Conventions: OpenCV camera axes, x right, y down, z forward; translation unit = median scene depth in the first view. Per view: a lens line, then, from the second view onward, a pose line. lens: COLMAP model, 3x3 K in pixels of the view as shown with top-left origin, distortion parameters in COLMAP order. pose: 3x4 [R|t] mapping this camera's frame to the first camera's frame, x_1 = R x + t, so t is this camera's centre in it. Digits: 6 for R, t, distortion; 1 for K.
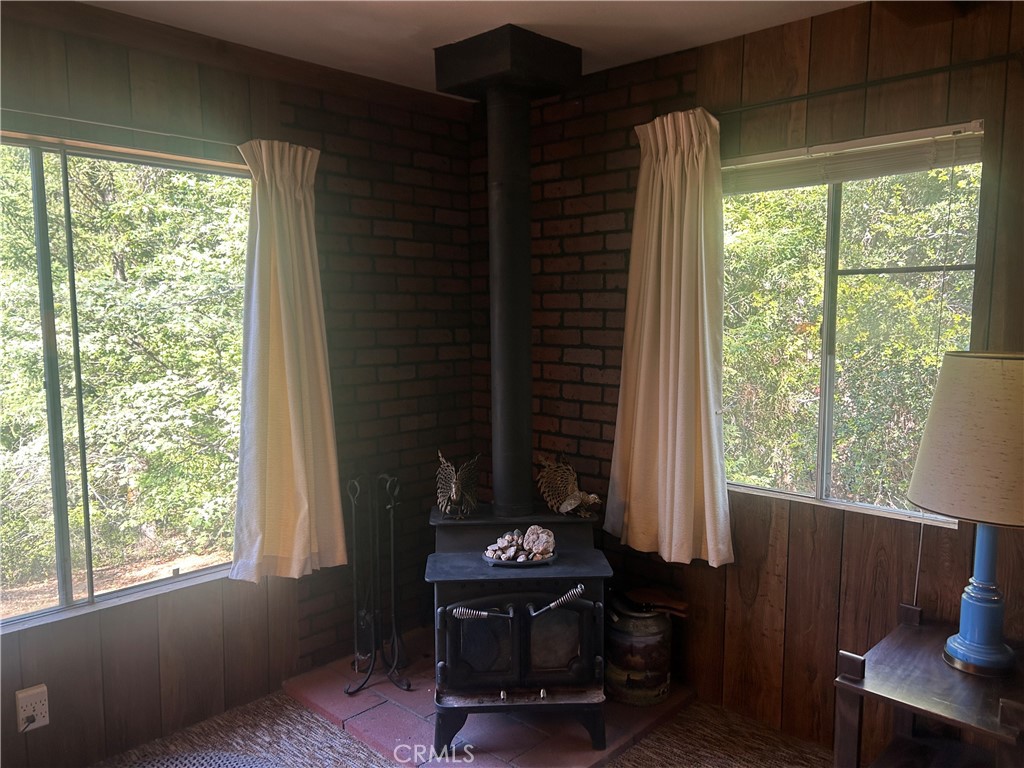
lens RADIAL K [[769.4, 0, 516.9], [0, 769.4, 392.8], [0, 0, 1]] dist [0.087502, -0.119574]
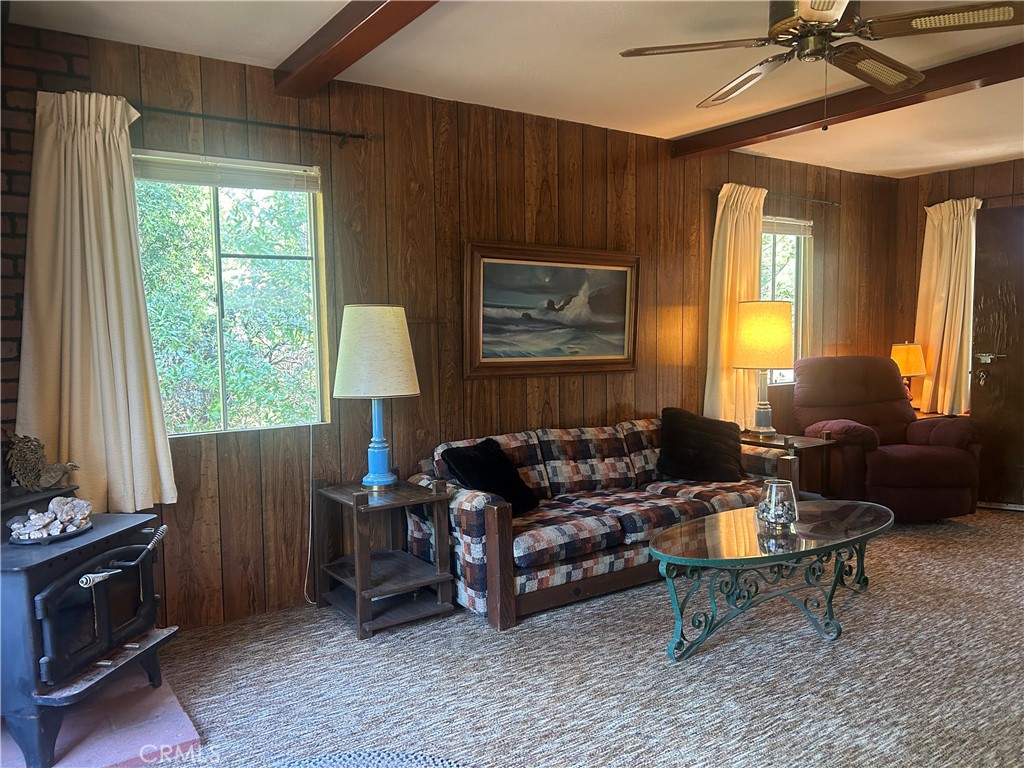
lens RADIAL K [[769.4, 0, 516.9], [0, 769.4, 392.8], [0, 0, 1]] dist [0.087502, -0.119574]
pose [[0.206023, -0.075793, 0.975607, -0.730536], [0.129533, 0.990335, 0.049583, 0.070237], [-0.969936, 0.116158, 0.213850, 0.239858]]
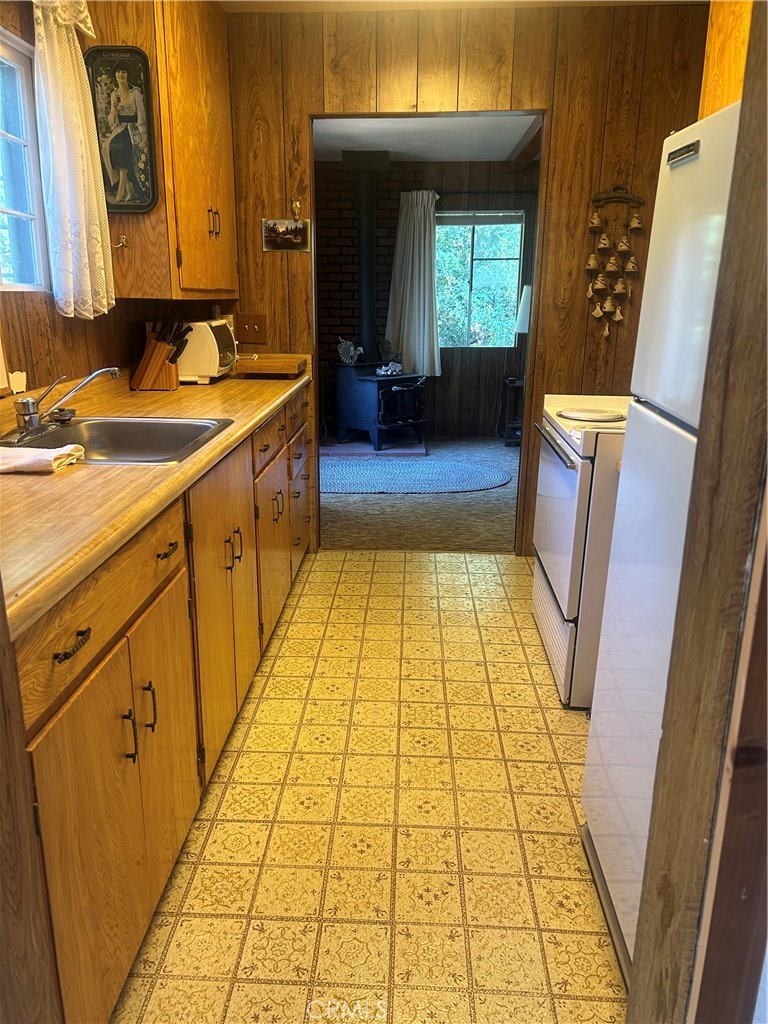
lens RADIAL K [[769.4, 0, 380.1], [0, 769.4, 524.9], [0, 0, 1]] dist [0.087502, -0.119574]
pose [[0.758534, -0.173854, 0.628014, -1.591281], [0.066304, 0.979343, 0.191028, 0.200273], [-0.648252, -0.103261, 0.754392, -0.878342]]
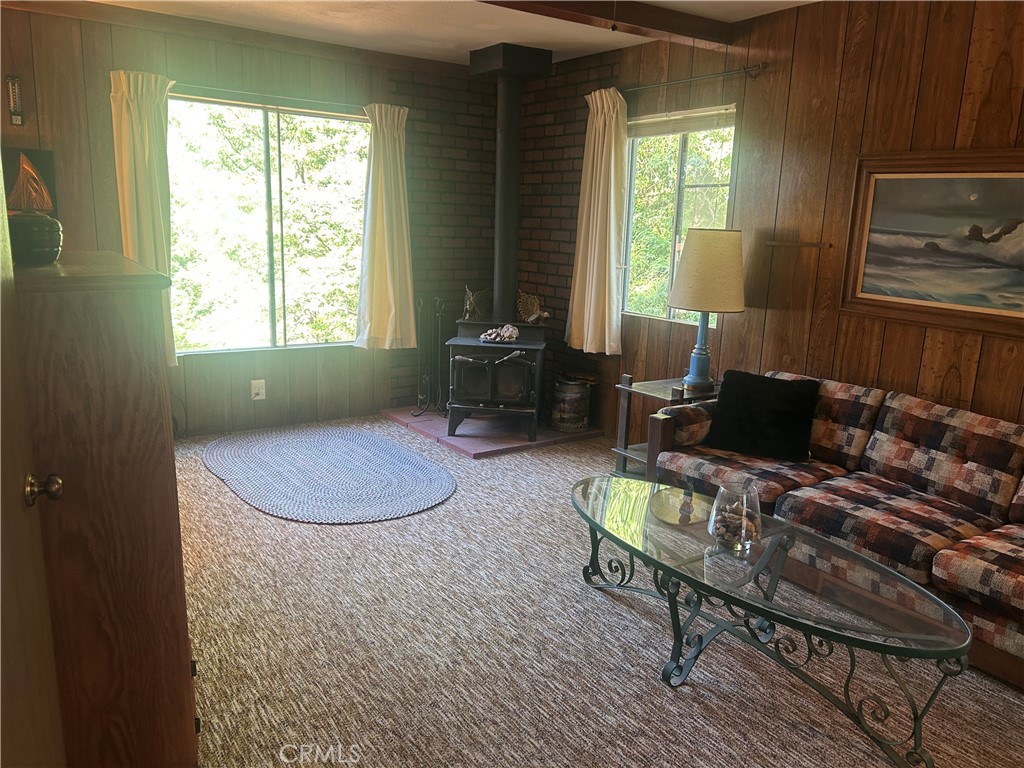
lens RADIAL K [[769.4, 0, 516.9], [0, 769.4, 392.8], [0, 0, 1]] dist [0.087502, -0.119574]
pose [[0.979184, 0.078664, -0.187110, 0.377236], [-0.058181, 0.991941, 0.112556, 0.120261], [0.194456, -0.099327, 0.975869, -0.756994]]
